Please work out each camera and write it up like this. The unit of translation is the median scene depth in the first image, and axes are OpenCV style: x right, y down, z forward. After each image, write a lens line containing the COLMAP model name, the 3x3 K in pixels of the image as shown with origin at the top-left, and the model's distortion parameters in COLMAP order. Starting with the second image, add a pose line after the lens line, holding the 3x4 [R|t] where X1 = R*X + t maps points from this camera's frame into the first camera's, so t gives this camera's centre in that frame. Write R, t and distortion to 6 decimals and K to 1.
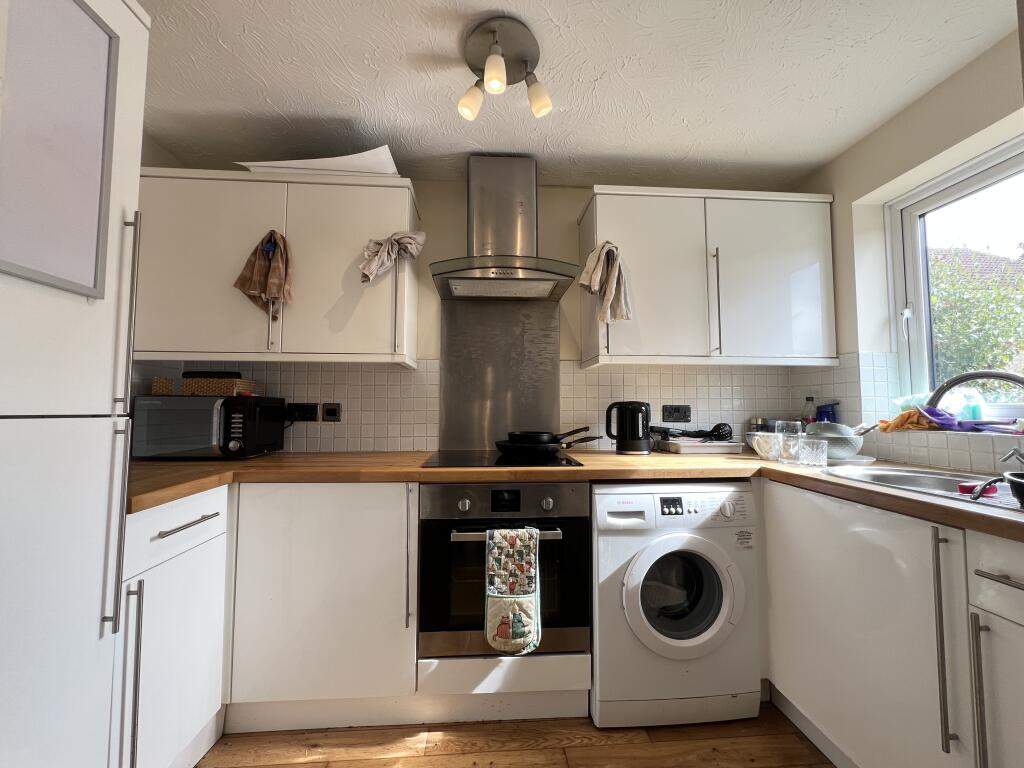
lens RADIAL K [[405.3, 0, 512.0], [0, 405.3, 384.0], [0, 0, 1]] dist [0.012901, 0.000183]
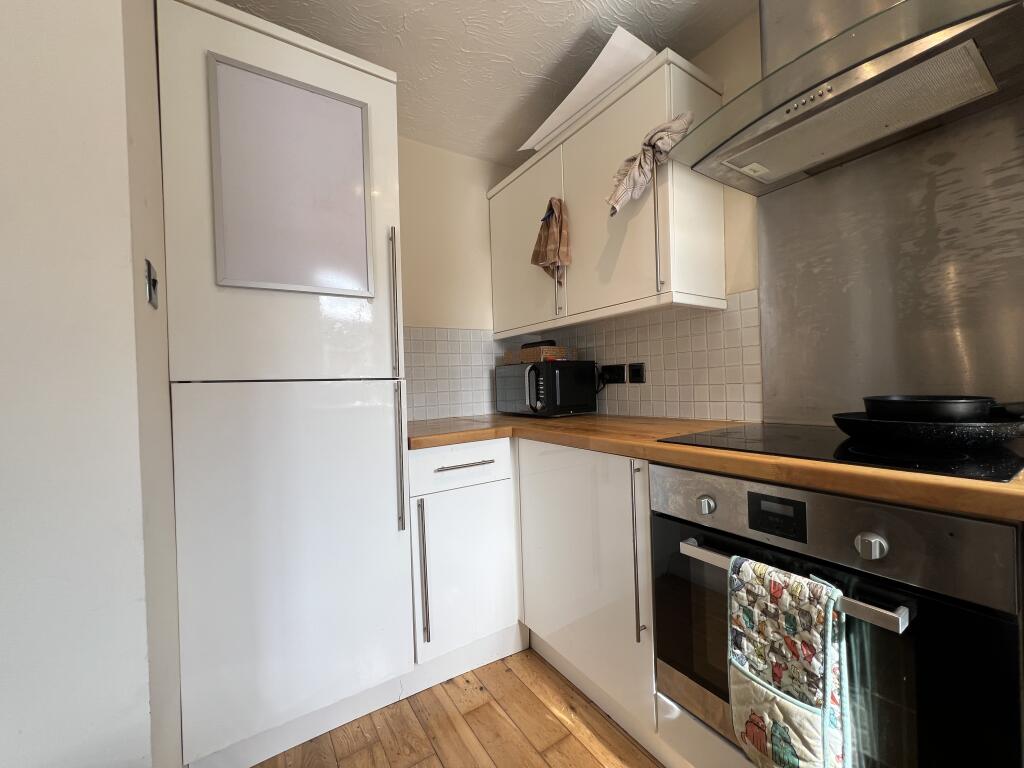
lens RADIAL K [[410.4, 0, 512.0], [0, 410.4, 384.0], [0, 0, 1]] dist [0.003096, 0.000551]
pose [[0.495293, -0.018228, -0.868535, 0.309732], [0.087510, 0.995741, 0.029006, 0.061939], [0.864307, -0.090372, 0.494778, 0.441601]]
